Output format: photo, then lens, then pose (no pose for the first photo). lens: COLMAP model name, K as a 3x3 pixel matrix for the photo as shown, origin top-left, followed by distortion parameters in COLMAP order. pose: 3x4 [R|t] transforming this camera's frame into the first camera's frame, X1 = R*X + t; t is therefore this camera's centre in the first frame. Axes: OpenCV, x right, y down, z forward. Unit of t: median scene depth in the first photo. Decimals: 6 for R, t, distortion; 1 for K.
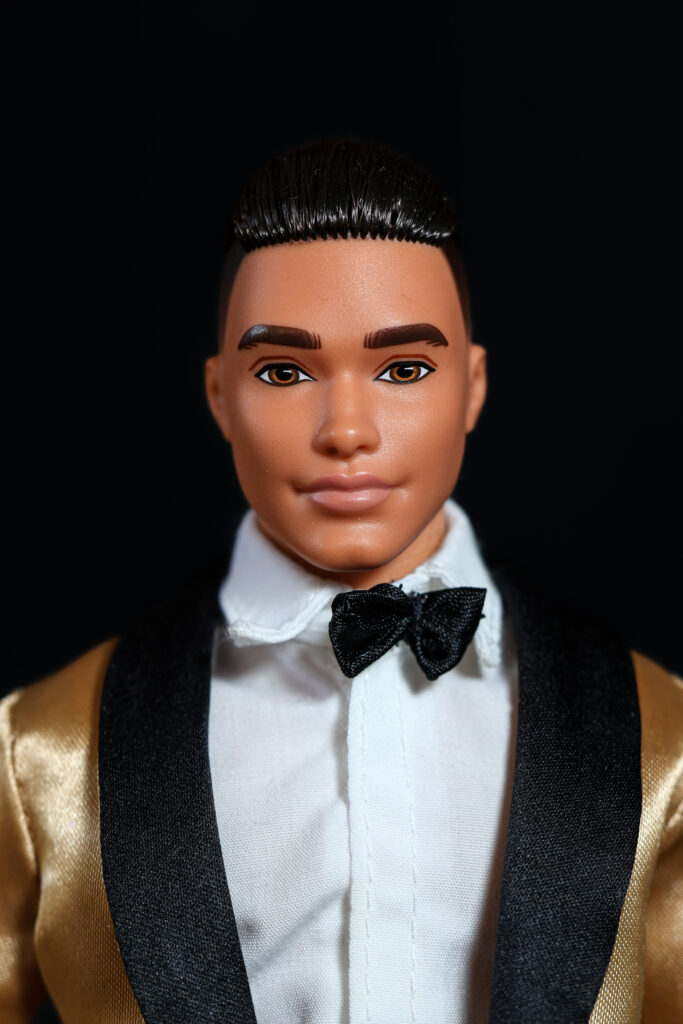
lens RADIAL K [[5372.4, 0, 341.5], [0, 5372.4, 512.0], [0, 0, 1]] dist [0.298333, 0.803436]
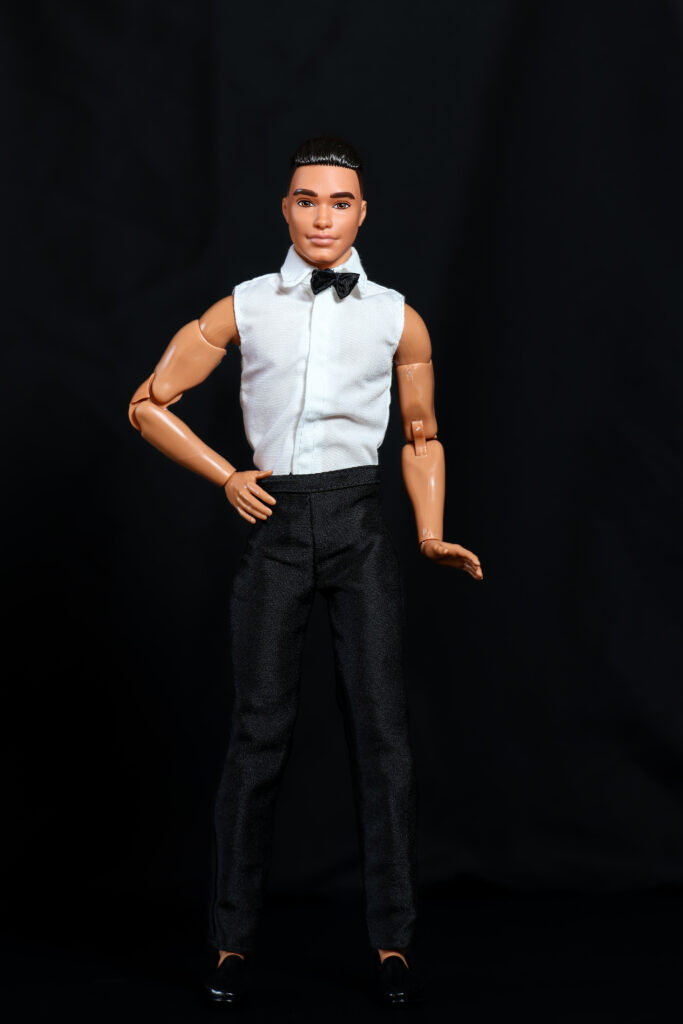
lens RADIAL K [[5372.4, 0, 341.5], [0, 5372.4, 512.0], [0, 0, 1]] dist [0.298333, 0.803436]
pose [[0.996842, 0.079409, 0.000715, 0.024879], [-0.079411, 0.996733, 0.014703, 0.117702], [0.000455, -0.014713, 0.999892, -2.420783]]
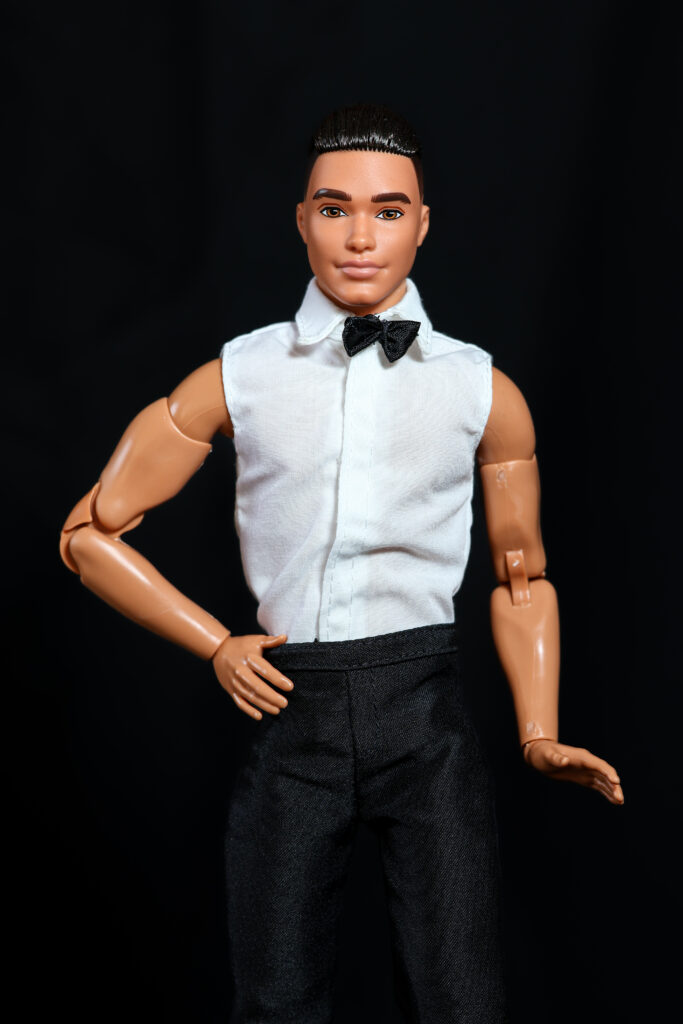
lens RADIAL K [[5372.4, 0, 341.5], [0, 5372.4, 512.0], [0, 0, 1]] dist [0.298333, 0.803436]
pose [[0.997950, 0.063243, -0.009753, 0.021077], [-0.063079, 0.997875, 0.016327, 0.058783], [0.010765, -0.015678, 0.999819, -1.153155]]
